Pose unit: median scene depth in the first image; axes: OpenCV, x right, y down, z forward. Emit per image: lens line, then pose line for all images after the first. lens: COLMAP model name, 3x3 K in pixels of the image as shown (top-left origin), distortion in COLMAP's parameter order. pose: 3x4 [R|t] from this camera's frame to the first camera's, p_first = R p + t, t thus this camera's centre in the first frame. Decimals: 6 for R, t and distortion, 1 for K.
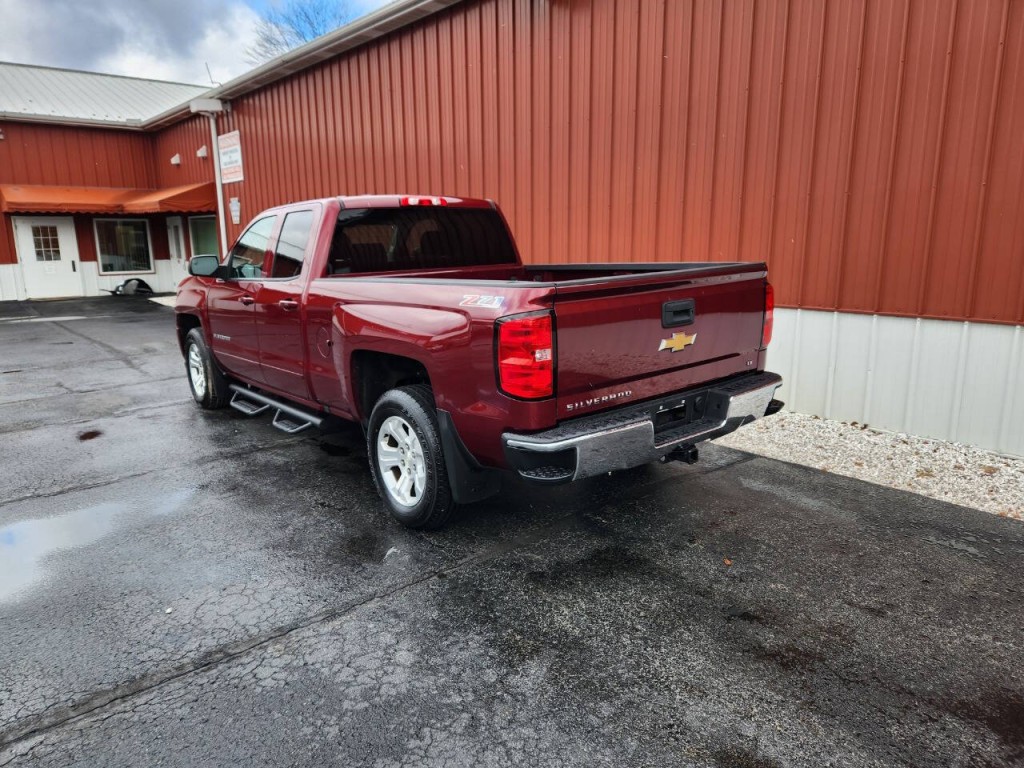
lens RADIAL K [[688.1, 0, 507.2], [0, 688.1, 370.4], [0, 0, 1]] dist [0.055813, -0.046238]
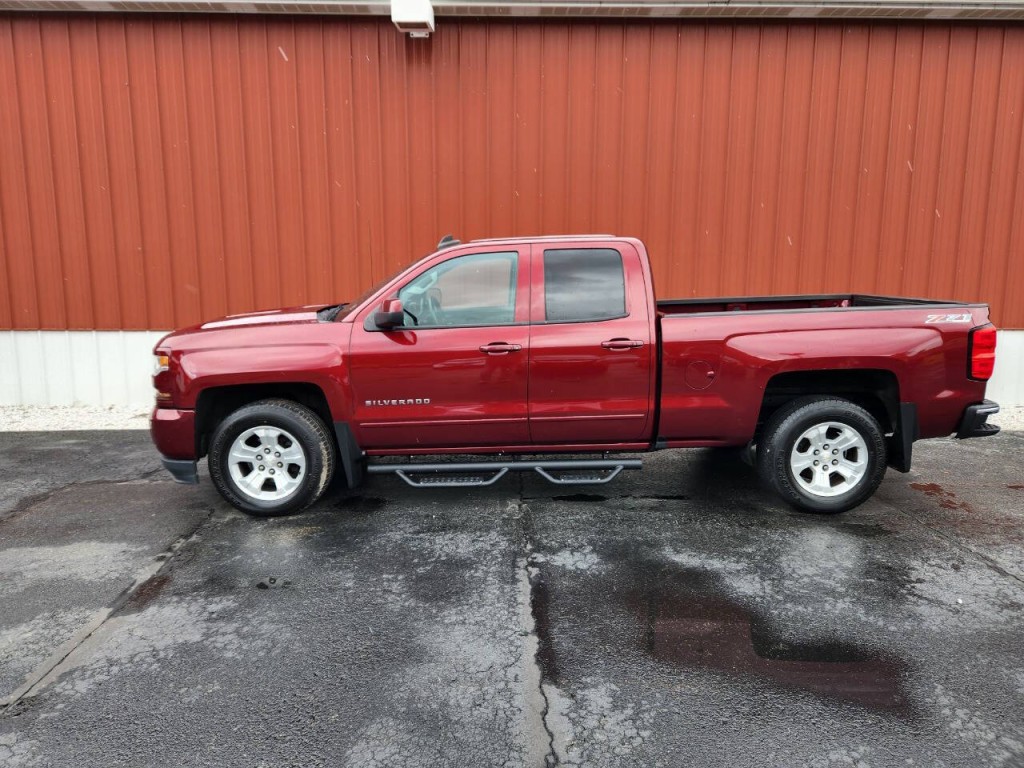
lens RADIAL K [[690.3, 0, 494.1], [0, 690.3, 377.9], [0, 0, 1]] dist [0.053141, -0.043185]
pose [[0.634275, -0.102696, 0.766257, -1.510561], [0.144258, 0.989452, 0.013199, -0.113368], [-0.759530, 0.102167, 0.642399, 0.680636]]
